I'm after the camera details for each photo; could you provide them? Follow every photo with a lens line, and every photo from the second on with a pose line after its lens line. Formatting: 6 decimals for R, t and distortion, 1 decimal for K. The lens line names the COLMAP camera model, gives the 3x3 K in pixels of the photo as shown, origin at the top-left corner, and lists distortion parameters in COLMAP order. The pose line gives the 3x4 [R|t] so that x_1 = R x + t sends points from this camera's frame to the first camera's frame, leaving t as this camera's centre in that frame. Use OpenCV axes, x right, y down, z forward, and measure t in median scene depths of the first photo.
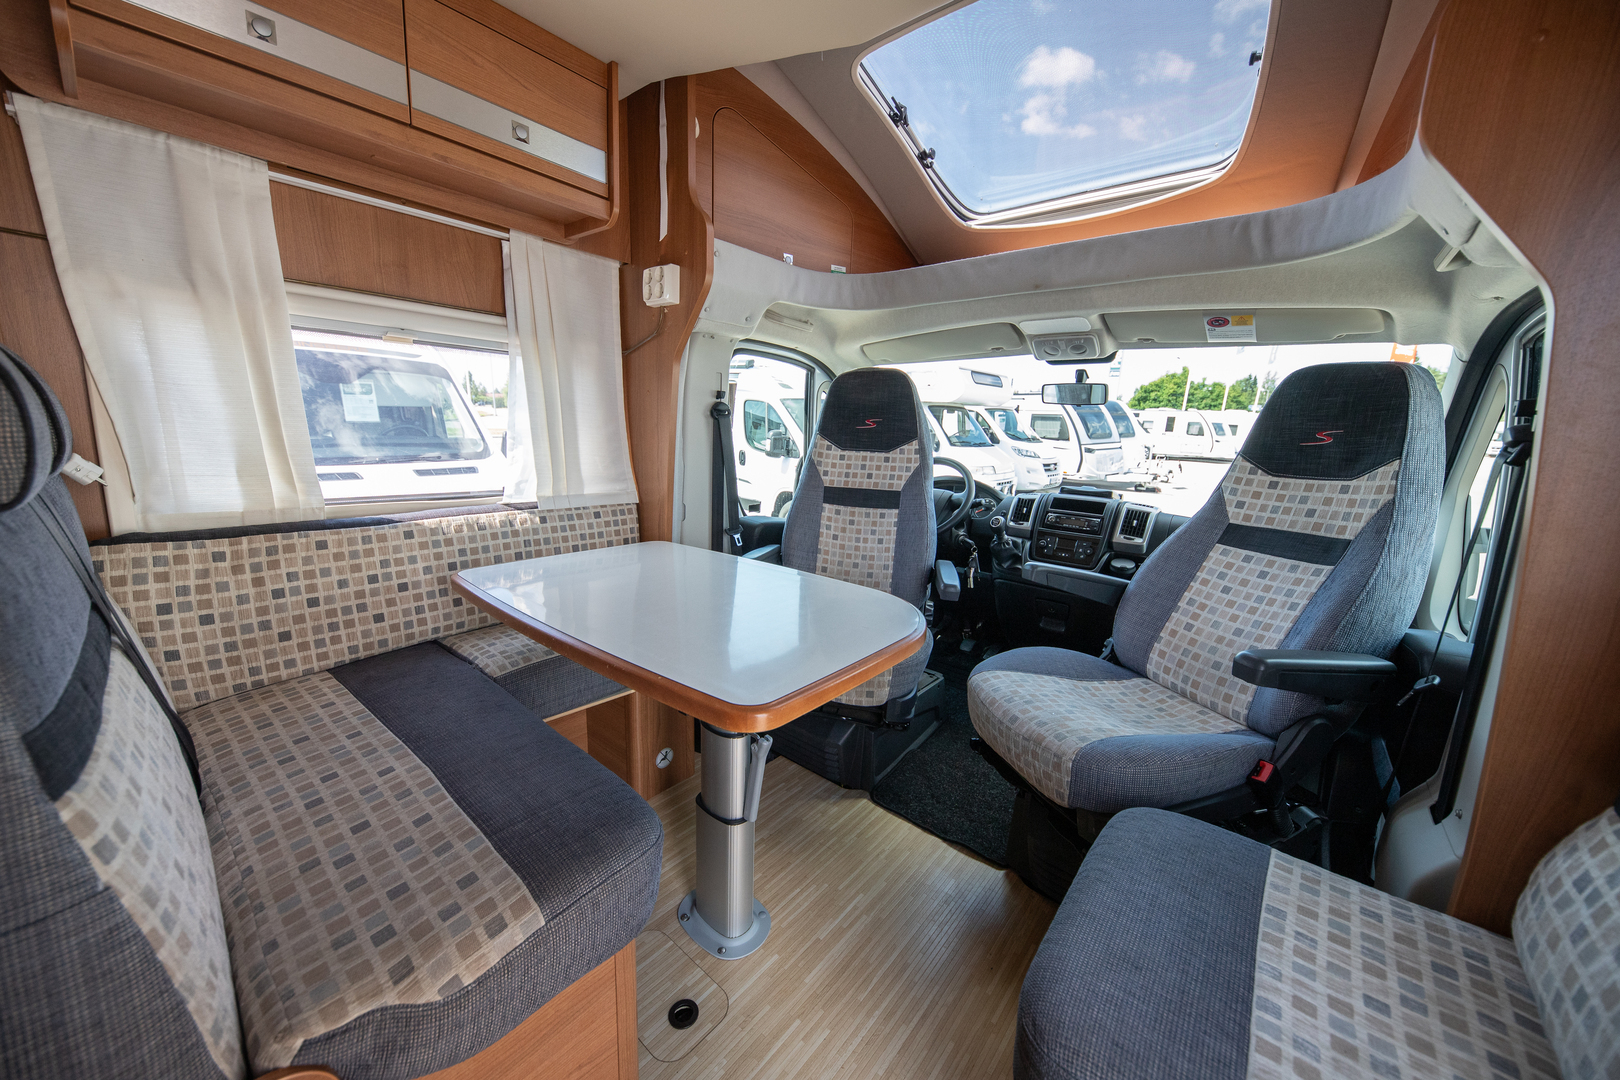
lens RADIAL K [[565.8, 0, 812.1], [0, 565.8, 546.7], [0, 0, 1]] dist [0.009834, -0.007272]
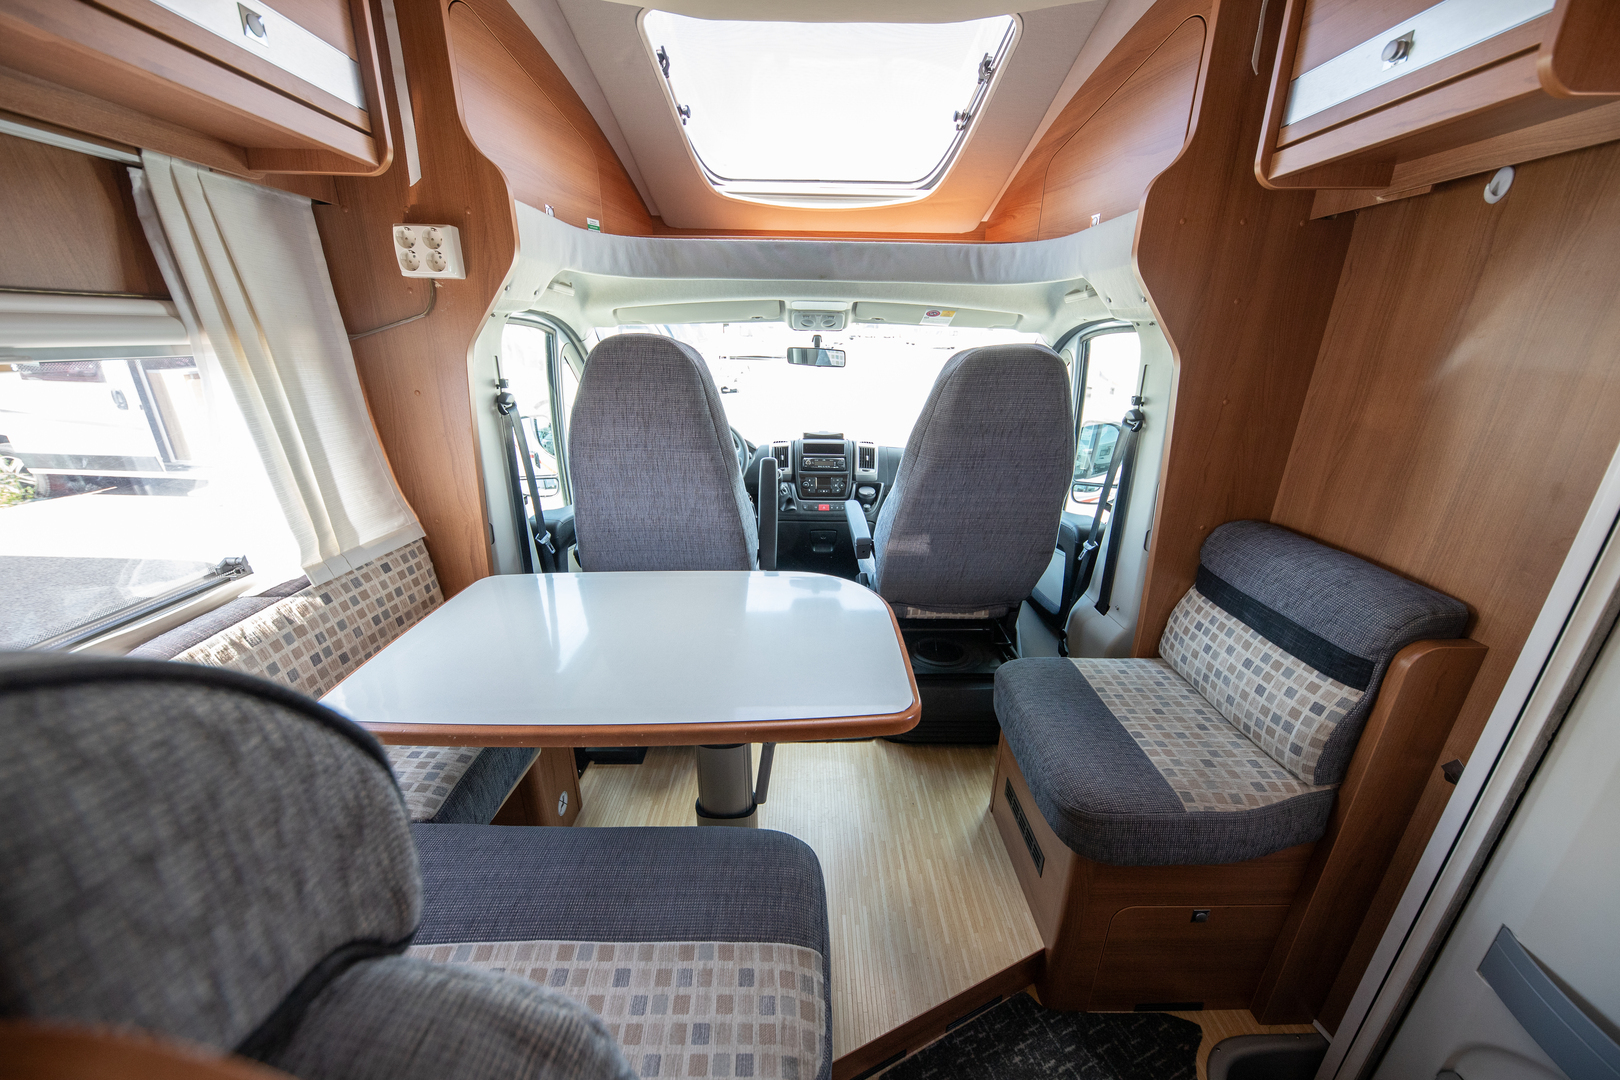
lens RADIAL K [[565.8, 0, 812.1], [0, 565.8, 546.7], [0, 0, 1]] dist [0.009834, -0.007272]
pose [[0.756953, -0.251832, 0.602995, -0.411298], [0.150573, 0.965145, 0.214062, -0.162873], [-0.635886, -0.071240, 0.768488, 0.079949]]
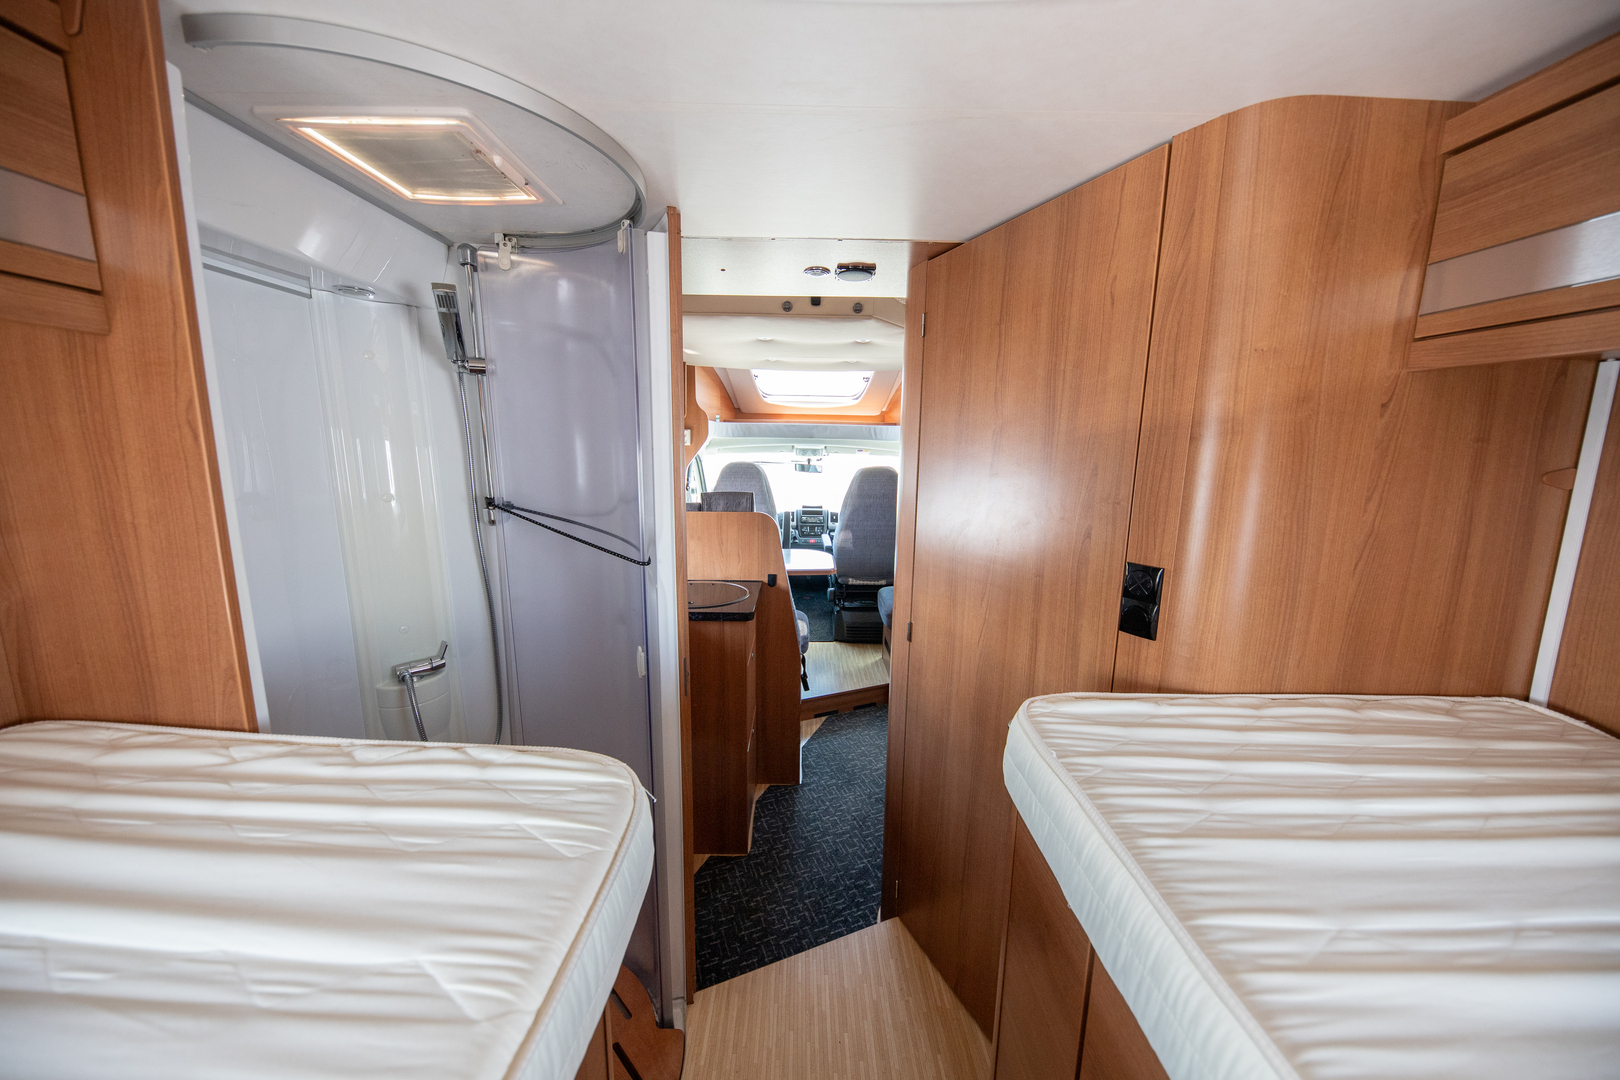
lens RADIAL K [[558.1, 0, 808.7], [0, 558.1, 545.7], [0, 0, 1]] dist [0.001990, -0.000001]
pose [[0.758484, -0.141754, 0.636088, -1.301868], [0.146772, 0.988137, 0.045196, -0.053624], [-0.634949, 0.059080, 0.770292, -0.980352]]
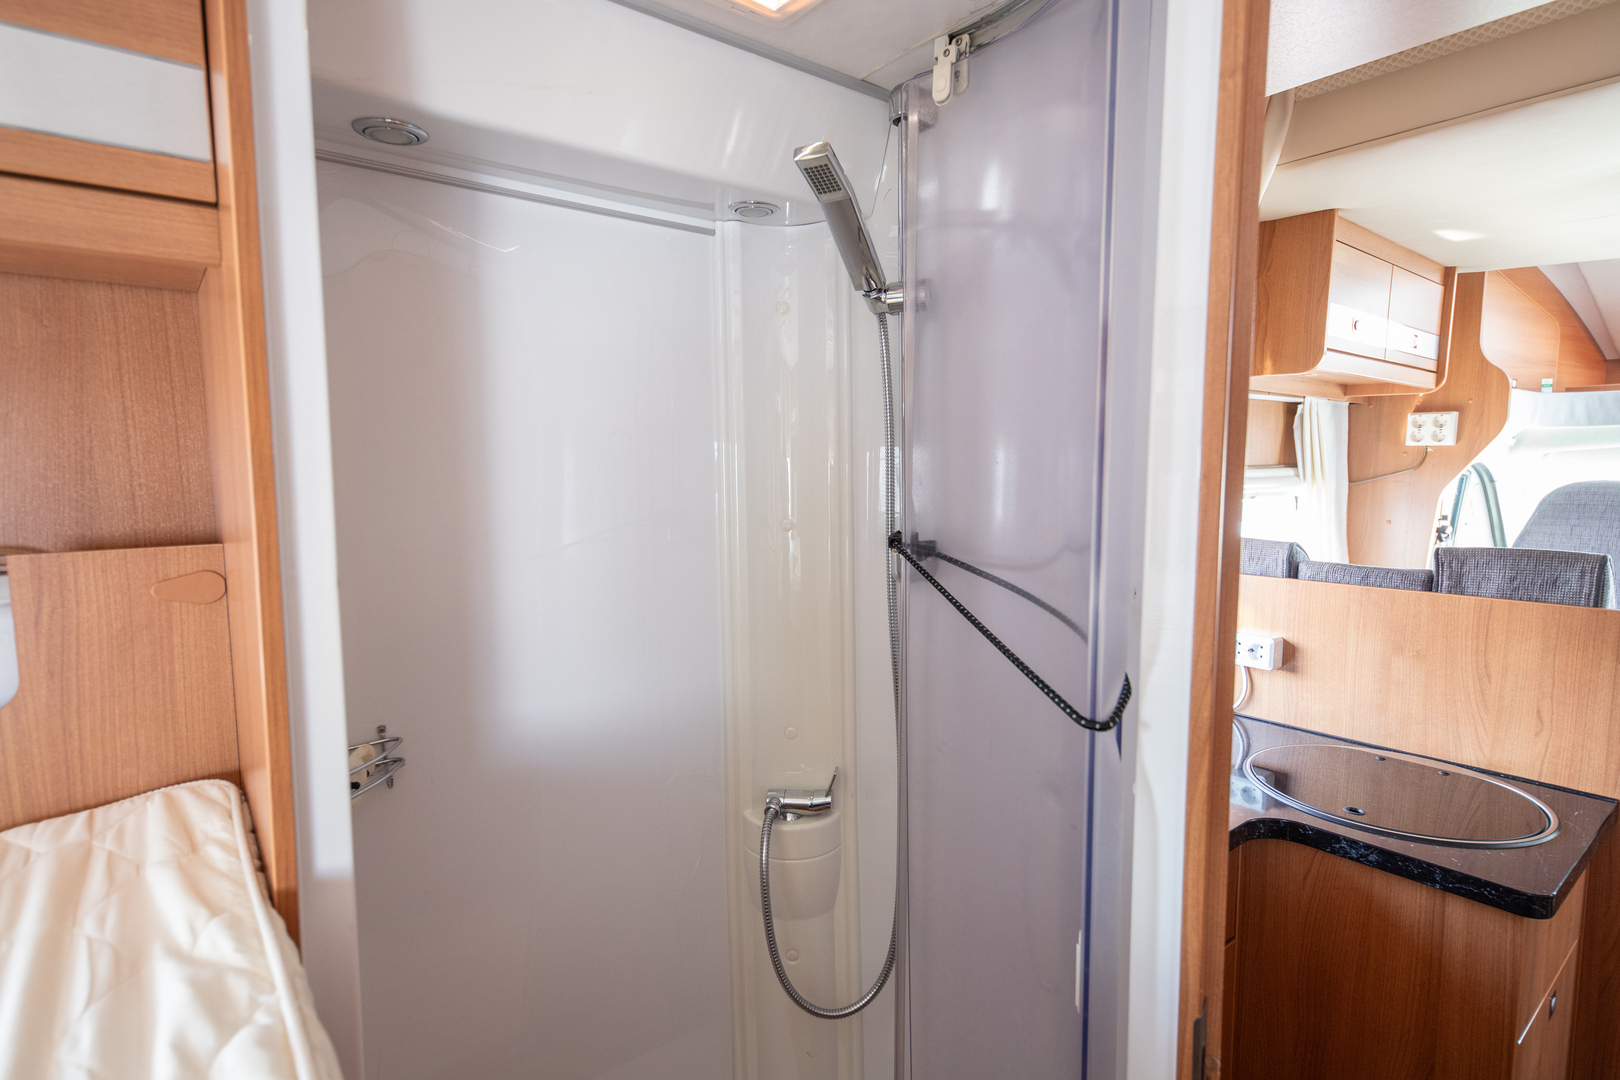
lens RADIAL K [[836.8, 0, 810.0], [0, 836.8, 540.0], [0, 0, 1]] dist [0.016090, -0.001087]
pose [[0.981263, -0.025357, -0.190996, -1.068988], [0.003838, 0.993678, -0.112204, -0.072147], [0.192634, 0.109368, 0.975157, -0.729047]]
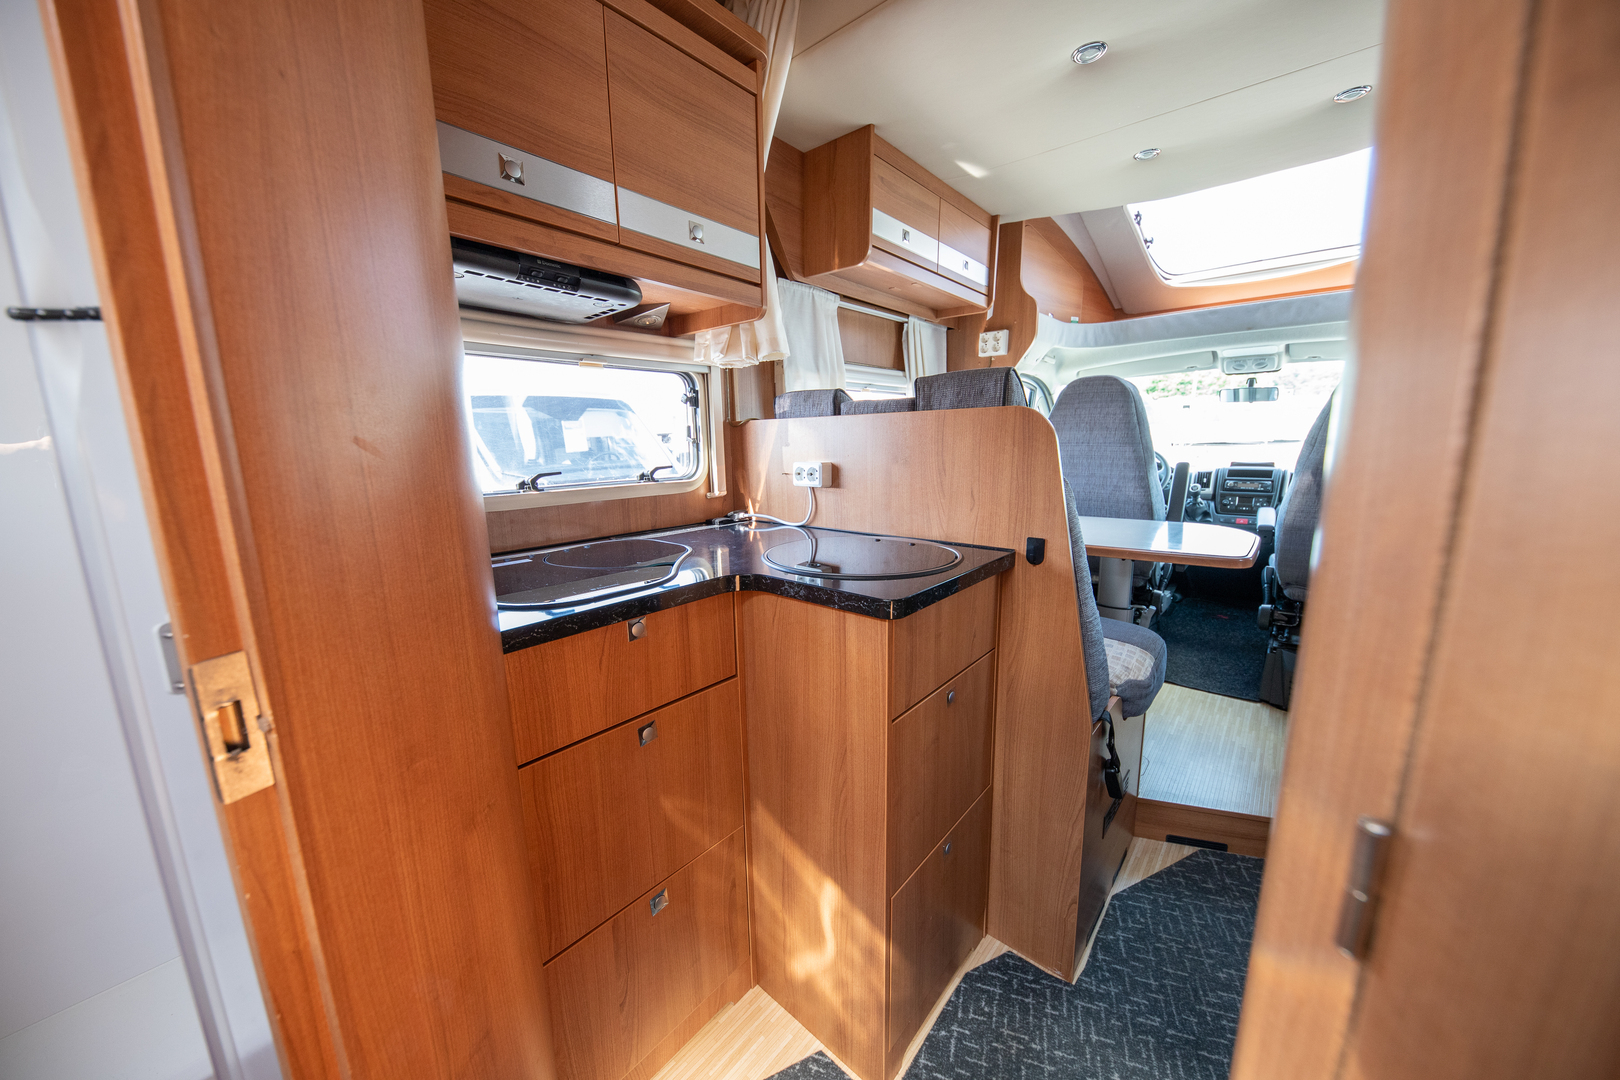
lens RADIAL K [[558.1, 0, 808.7], [0, 558.1, 545.7], [0, 0, 1]] dist [0.001990, -0.000001]
pose [[0.998016, -0.057729, -0.025117, -0.721734], [0.057360, 0.998238, -0.015174, 0.076543], [0.025949, 0.013703, 0.999569, -0.490602]]
